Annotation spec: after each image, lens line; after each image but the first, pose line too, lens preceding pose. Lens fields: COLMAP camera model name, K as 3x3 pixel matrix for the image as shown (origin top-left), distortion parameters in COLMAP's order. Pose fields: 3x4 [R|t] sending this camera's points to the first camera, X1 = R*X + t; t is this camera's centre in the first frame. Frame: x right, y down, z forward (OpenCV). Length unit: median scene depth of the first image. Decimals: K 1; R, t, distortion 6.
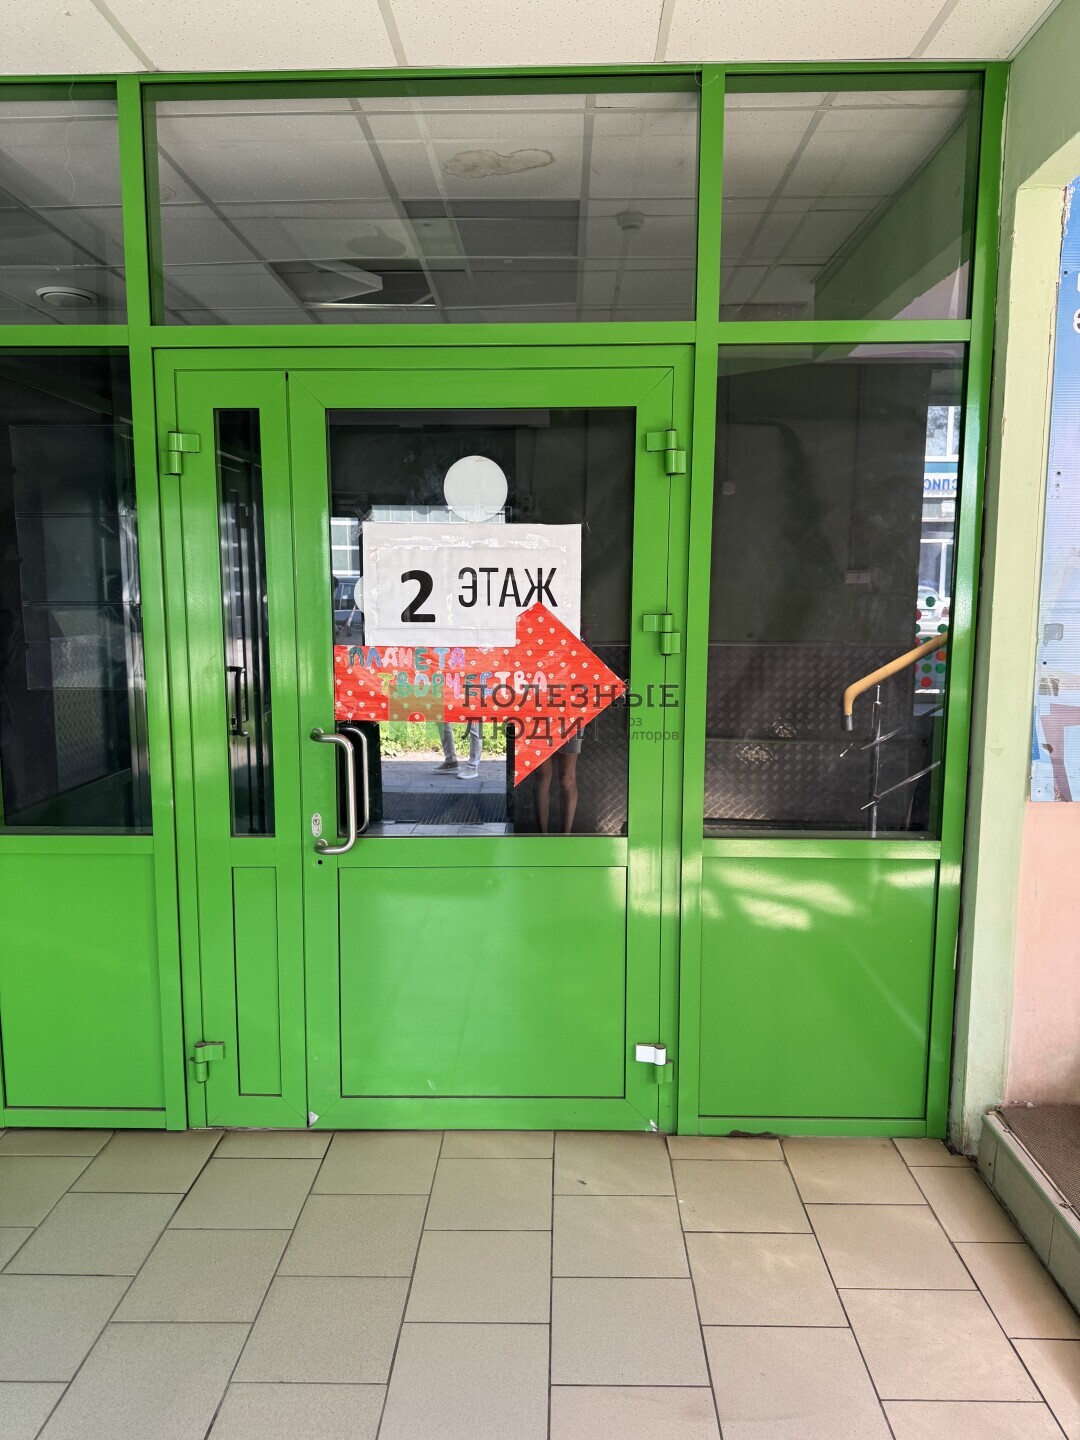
lens RADIAL K [[1023.0, 0, 540.5], [0, 1023.0, 725.1], [0, 0, 1]] dist [0.075824, -0.106073]
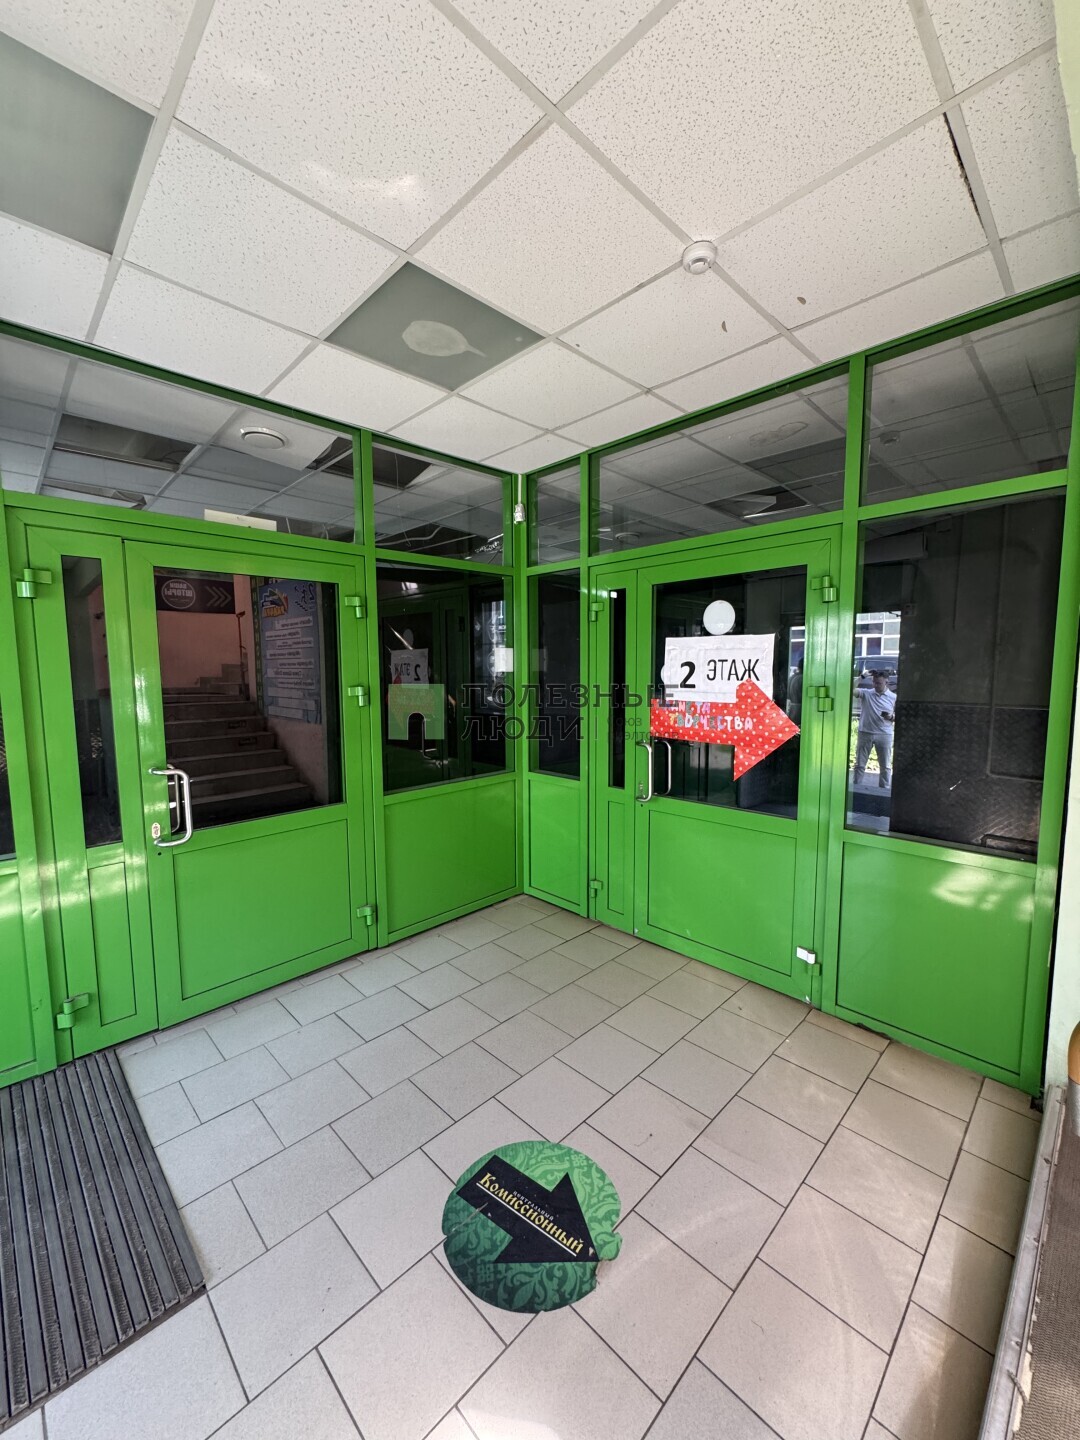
lens RADIAL K [[578.0, 0, 540.0], [0, 578.0, 720.0], [0, 0, 1]] dist [0.000519, 0.000069]
pose [[0.719166, 0.059383, -0.692297, 0.434826], [-0.084568, 0.996415, -0.002382, -0.014654], [0.689673, 0.060259, 0.721609, 0.027744]]
